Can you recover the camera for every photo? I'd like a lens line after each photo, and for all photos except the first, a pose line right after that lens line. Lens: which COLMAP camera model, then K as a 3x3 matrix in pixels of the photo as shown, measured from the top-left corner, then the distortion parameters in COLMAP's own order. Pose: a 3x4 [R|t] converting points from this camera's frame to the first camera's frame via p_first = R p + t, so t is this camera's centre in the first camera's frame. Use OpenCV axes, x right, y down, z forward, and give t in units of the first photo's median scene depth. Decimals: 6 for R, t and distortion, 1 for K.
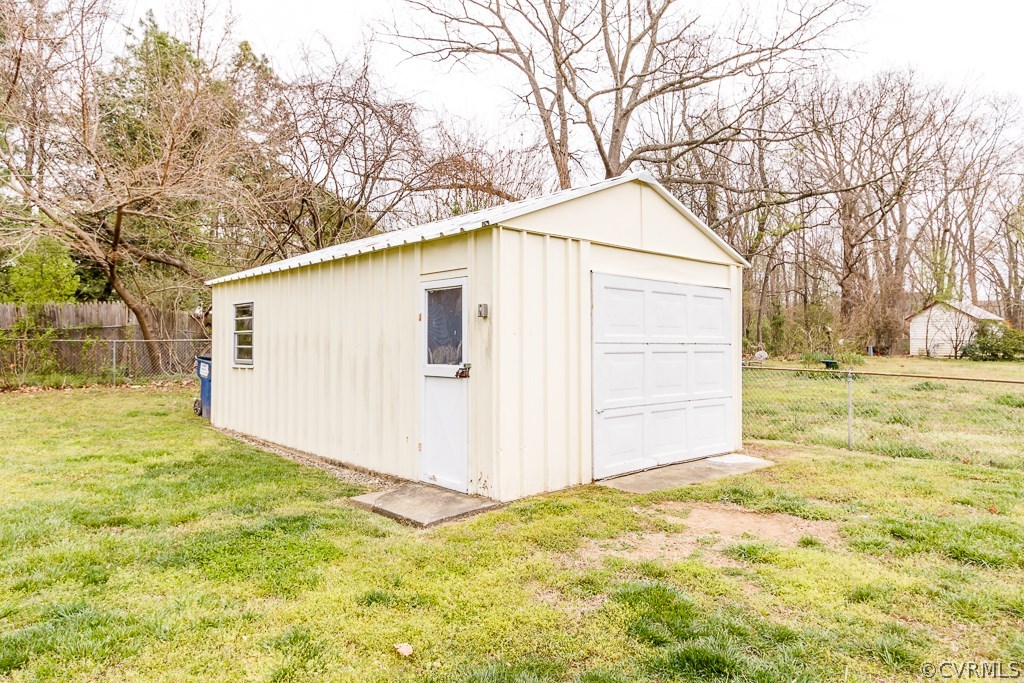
lens RADIAL K [[641.6, 0, 513.6], [0, 641.6, 340.6], [0, 0, 1]] dist [-0.001183, -0.000888]
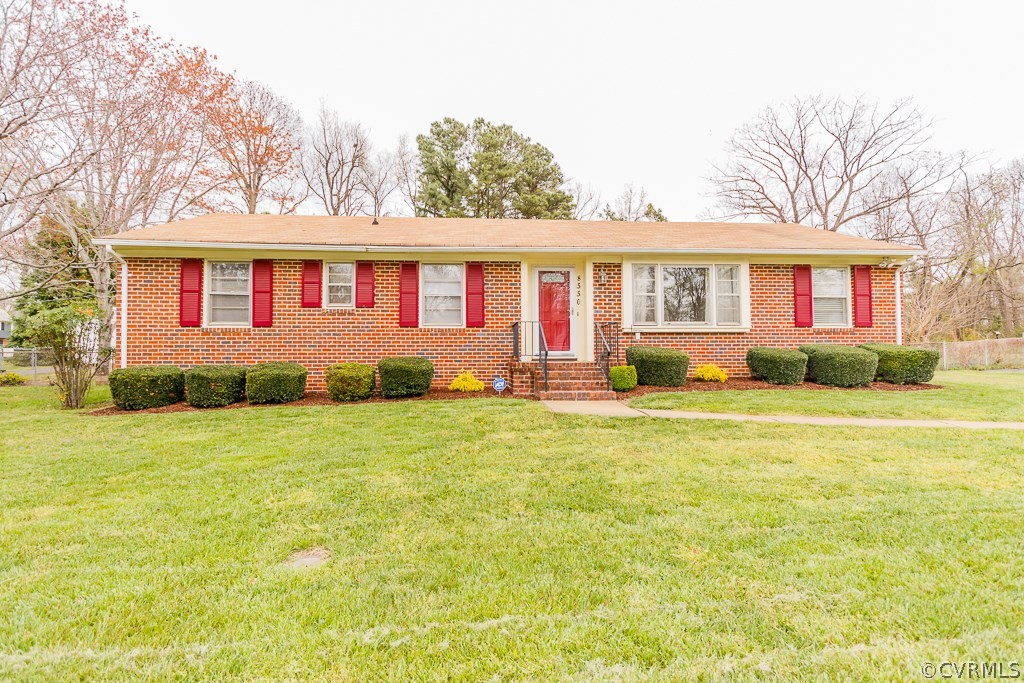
lens RADIAL K [[550.4, 0, 497.5], [0, 550.4, 346.3], [0, 0, 1]] dist [0.014377, -0.000131]
pose [[0.791712, -0.008759, -0.610832, 0.396199], [0.010156, 0.999948, -0.001175, 0.005732], [0.610810, -0.005273, 0.791760, -1.025129]]
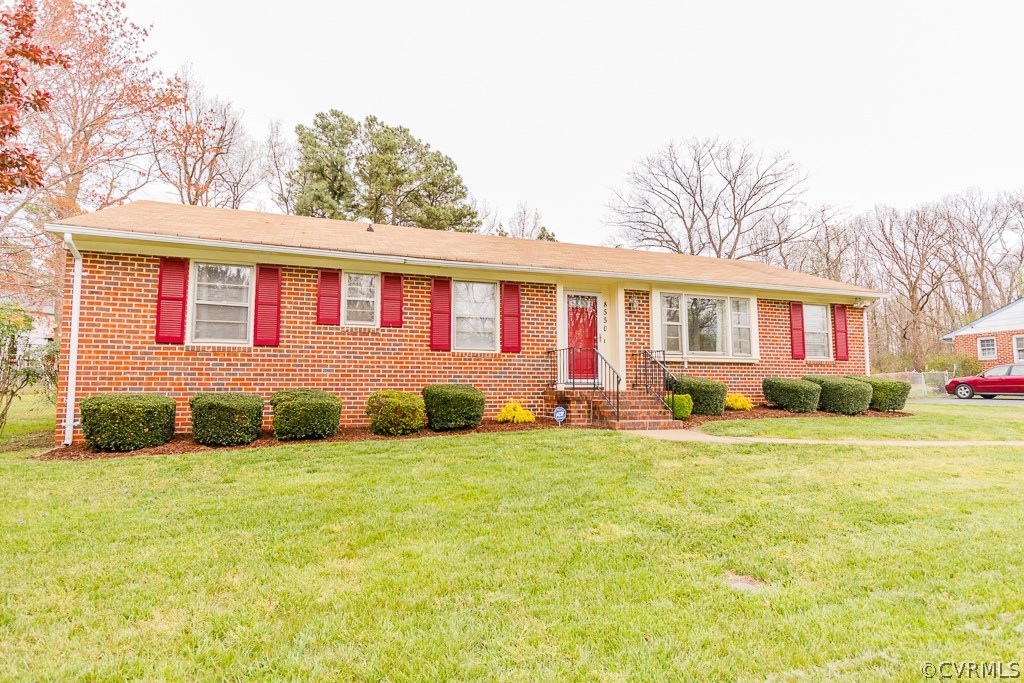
lens RADIAL K [[620.9, 0, 515.1], [0, 620.9, 340.7], [0, 0, 1]] dist [0.017233, -0.000333]
pose [[0.936971, -0.019391, -0.348868, 0.235861], [-0.000823, 0.998334, -0.057700, 0.008005], [0.349405, 0.054350, 0.935394, -1.140700]]
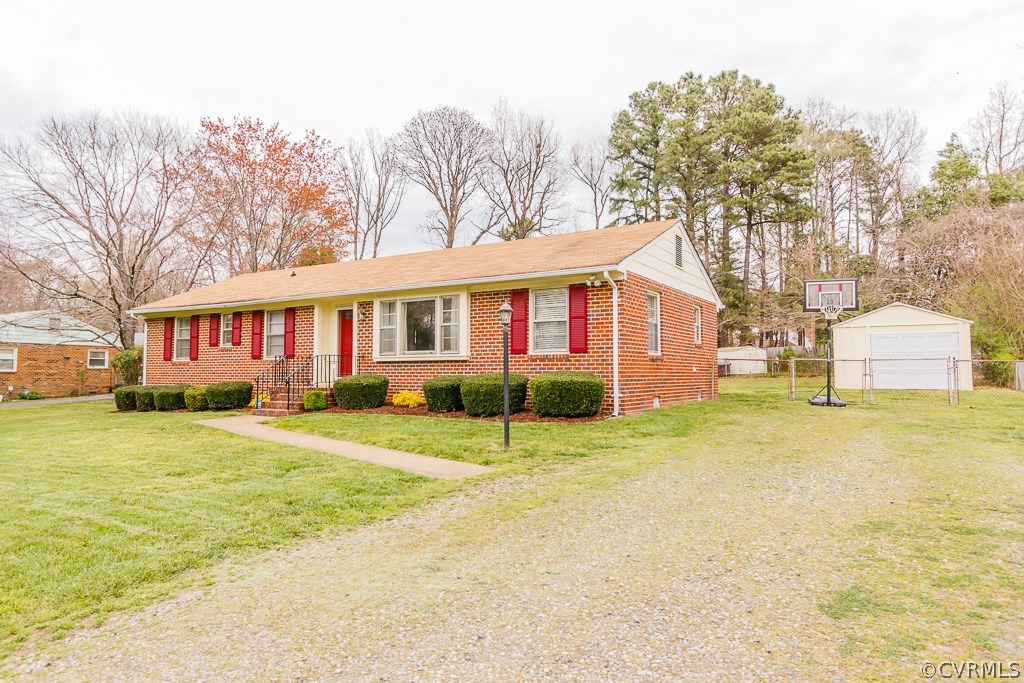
lens RADIAL K [[641.6, 0, 513.6], [0, 641.6, 340.6], [0, 0, 1]] dist [-0.001183, -0.000888]
pose [[0.292665, -0.056925, -0.954519, 0.934692], [0.008020, 0.998337, -0.057079, 0.011811], [0.956181, 0.009049, 0.292635, -0.541821]]
